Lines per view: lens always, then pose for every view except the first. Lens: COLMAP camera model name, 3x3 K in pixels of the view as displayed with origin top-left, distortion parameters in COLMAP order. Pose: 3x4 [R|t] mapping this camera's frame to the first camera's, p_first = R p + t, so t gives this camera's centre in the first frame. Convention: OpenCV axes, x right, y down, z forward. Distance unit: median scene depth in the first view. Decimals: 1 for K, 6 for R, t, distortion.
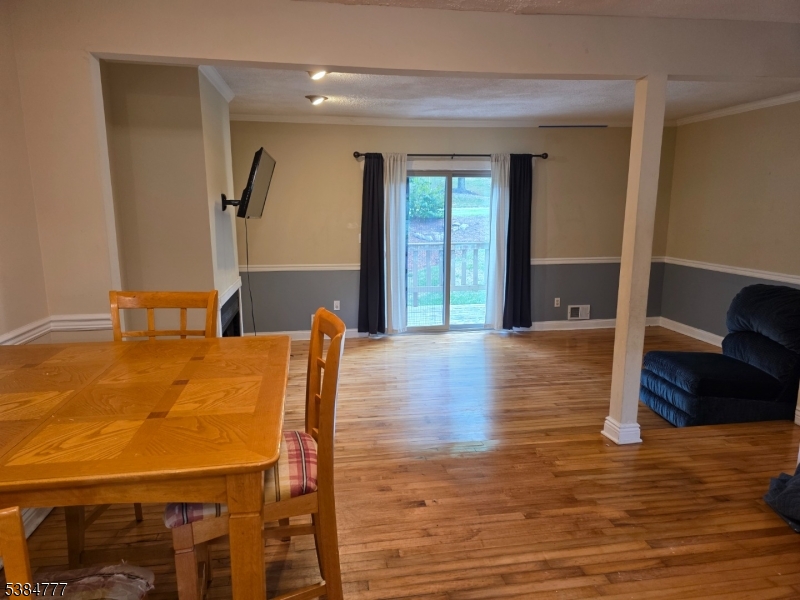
lens RADIAL K [[542.9, 0, 398.6], [0, 542.9, 301.4], [0, 0, 1]] dist [0.024015, -0.000410]
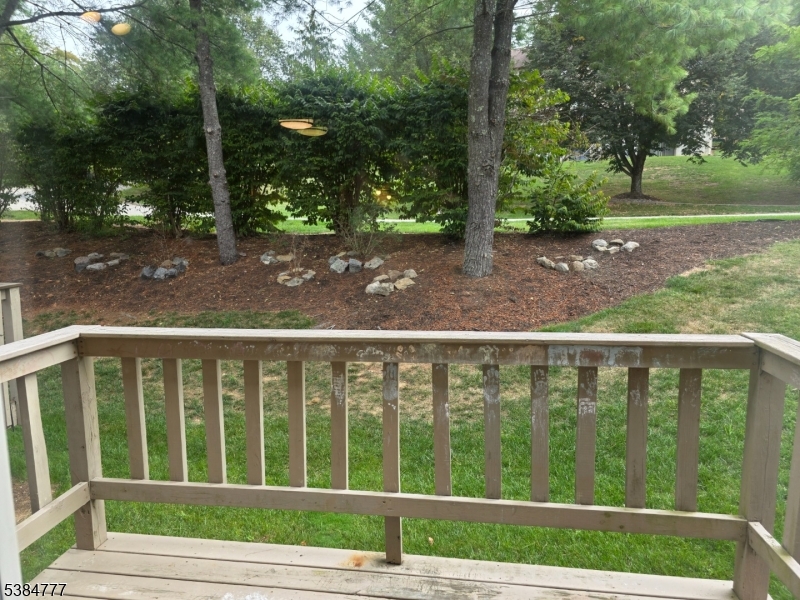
lens RADIAL K [[542.9, 0, 401.6], [0, 542.9, 297.2], [0, 0, 1]] dist [0.024015, -0.000410]
pose [[0.956937, 0.031678, -0.288563, 0.104979], [-0.040464, 0.998880, -0.024533, -0.111184], [0.287463, 0.035153, 0.957146, 0.700800]]
